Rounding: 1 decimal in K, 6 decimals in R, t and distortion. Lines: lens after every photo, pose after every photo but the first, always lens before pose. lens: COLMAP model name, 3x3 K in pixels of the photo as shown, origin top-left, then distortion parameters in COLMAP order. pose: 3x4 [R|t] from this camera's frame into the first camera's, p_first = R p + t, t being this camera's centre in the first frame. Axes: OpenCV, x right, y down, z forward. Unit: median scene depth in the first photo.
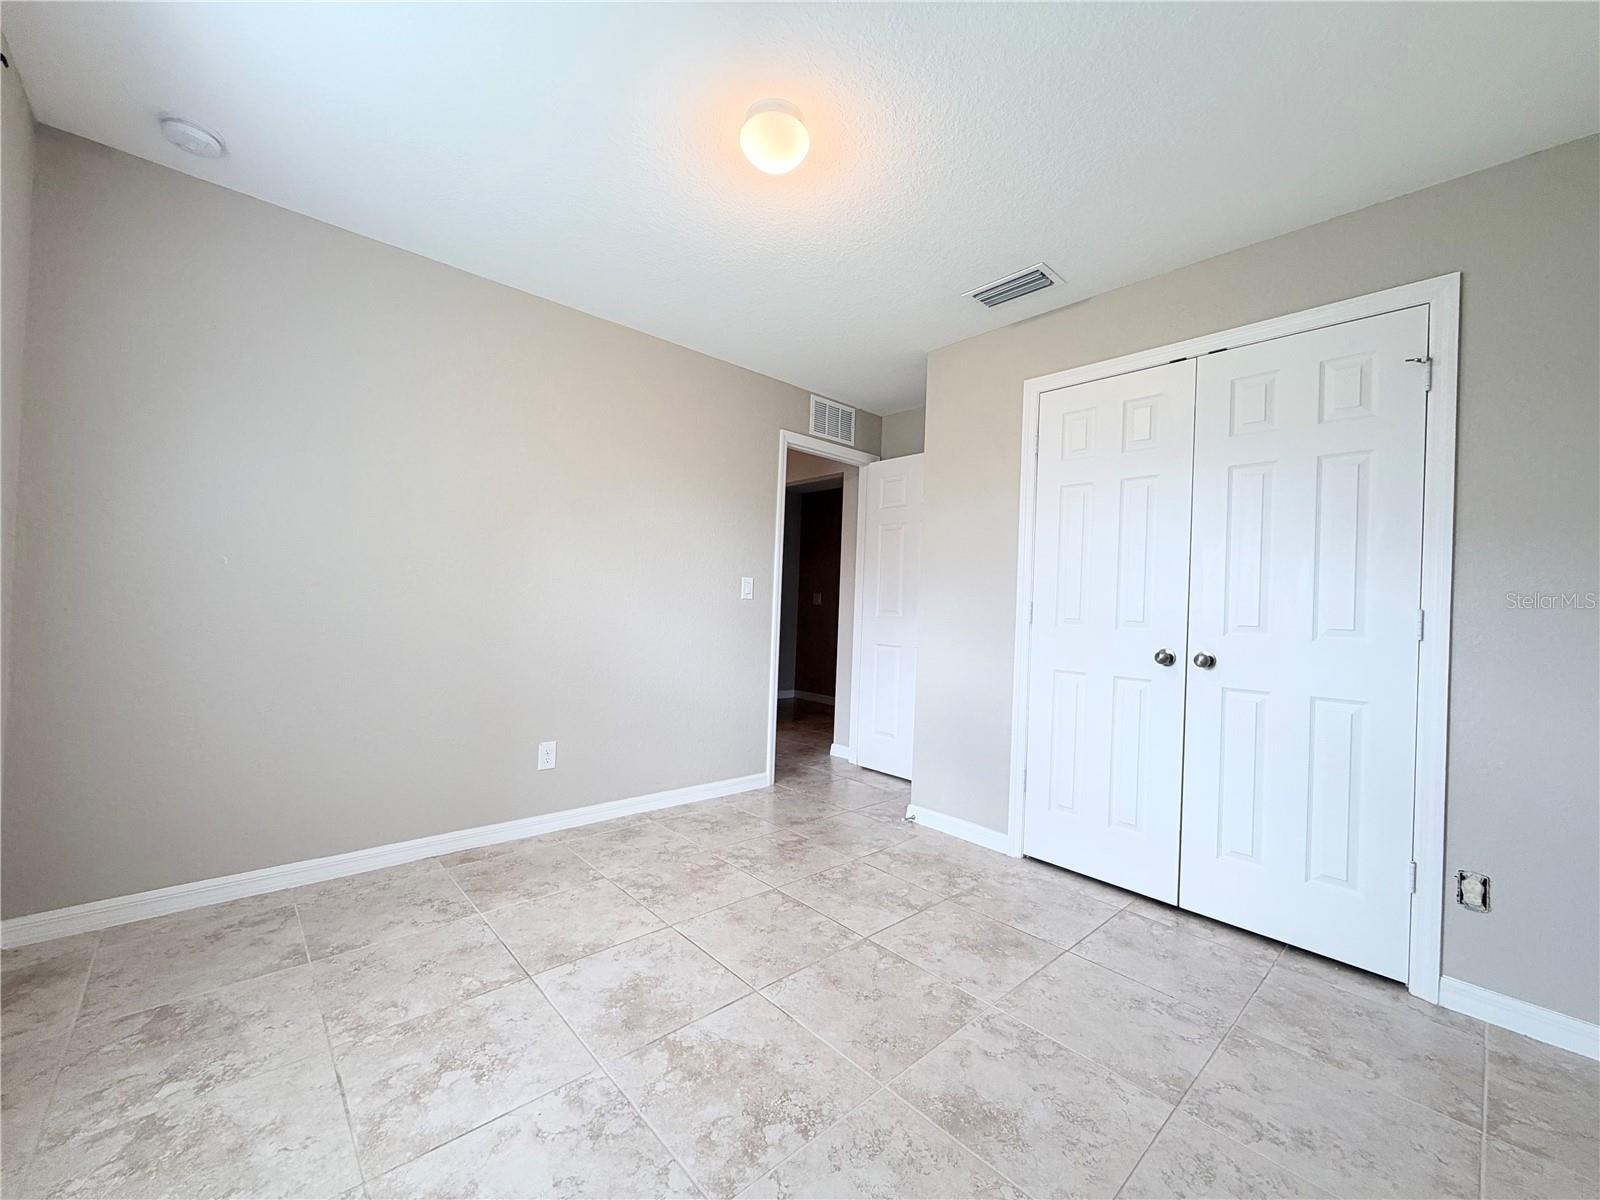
lens RADIAL K [[639.9, 0, 795.6], [0, 639.9, 600.3], [0, 0, 1]] dist [0.002850, -0.000260]
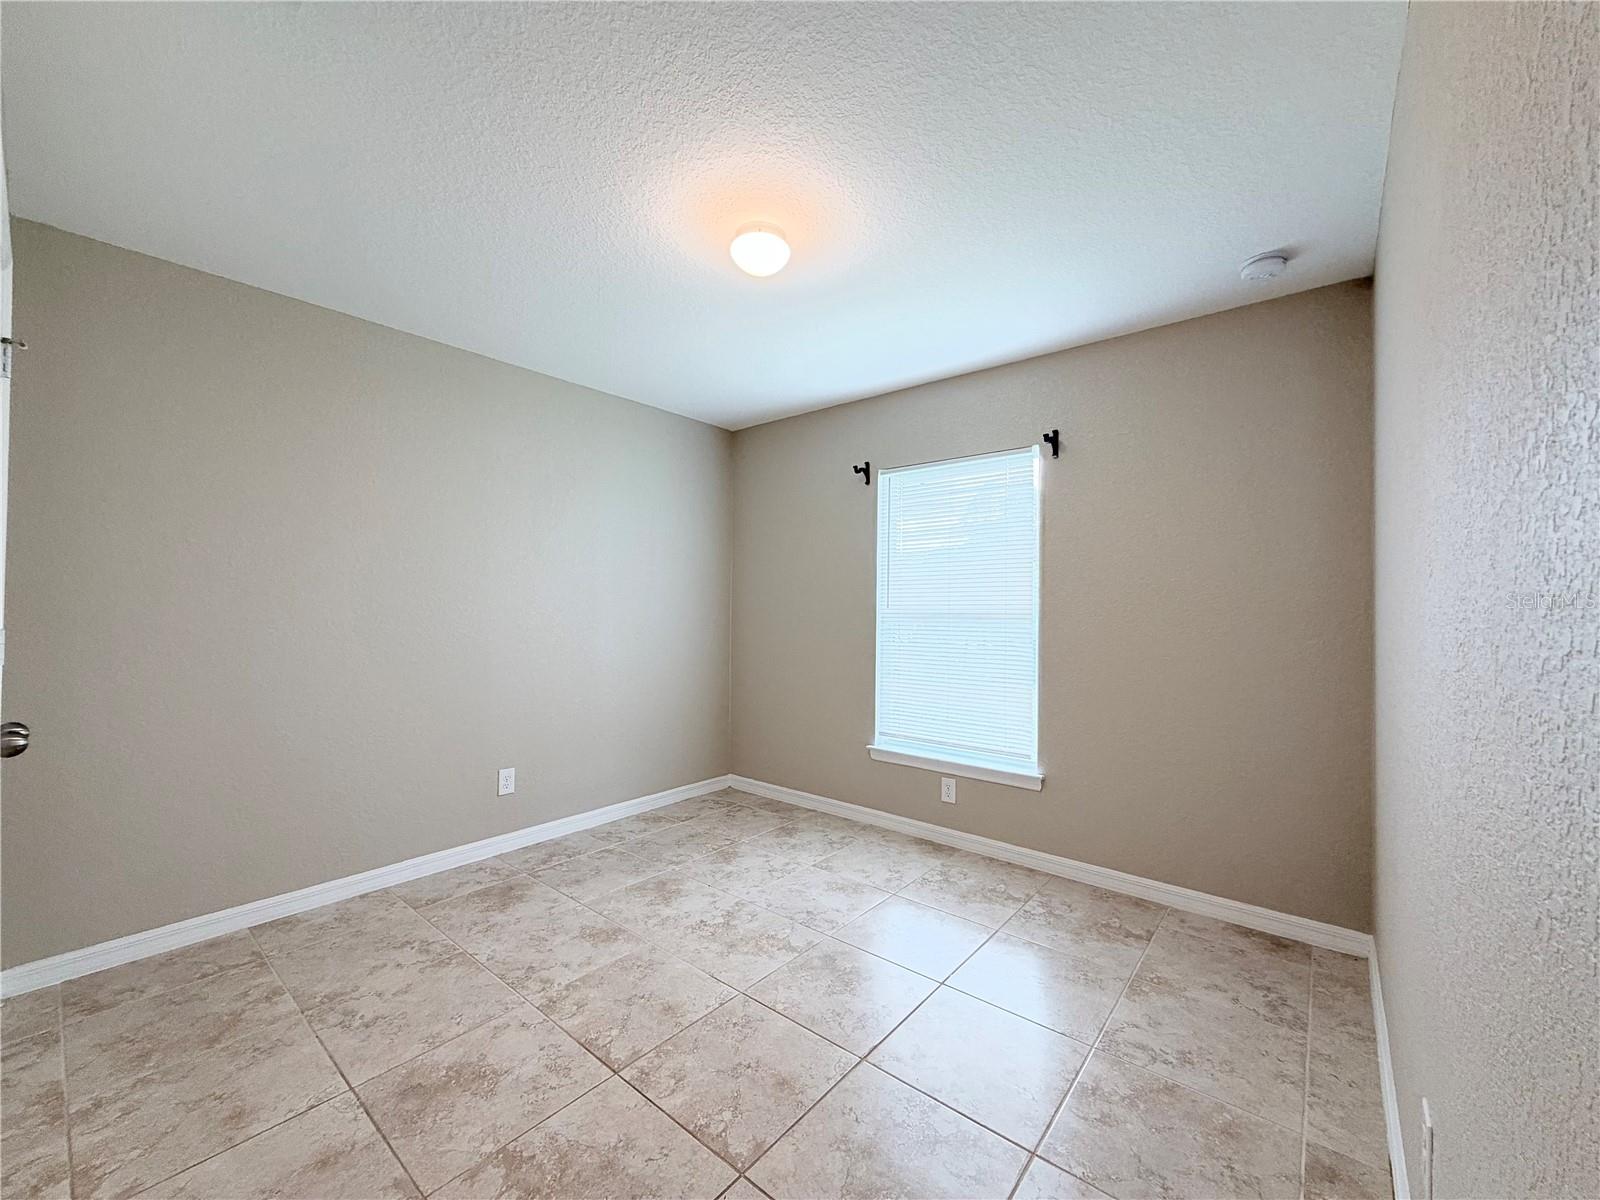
lens RADIAL K [[639.9, 0, 795.6], [0, 639.9, 600.3], [0, 0, 1]] dist [0.002850, -0.000260]
pose [[-0.989883, -0.048158, -0.133462, 0.028870], [-0.045414, 0.998691, -0.023530, -0.057066], [0.134421, -0.017230, -0.990775, 2.143185]]
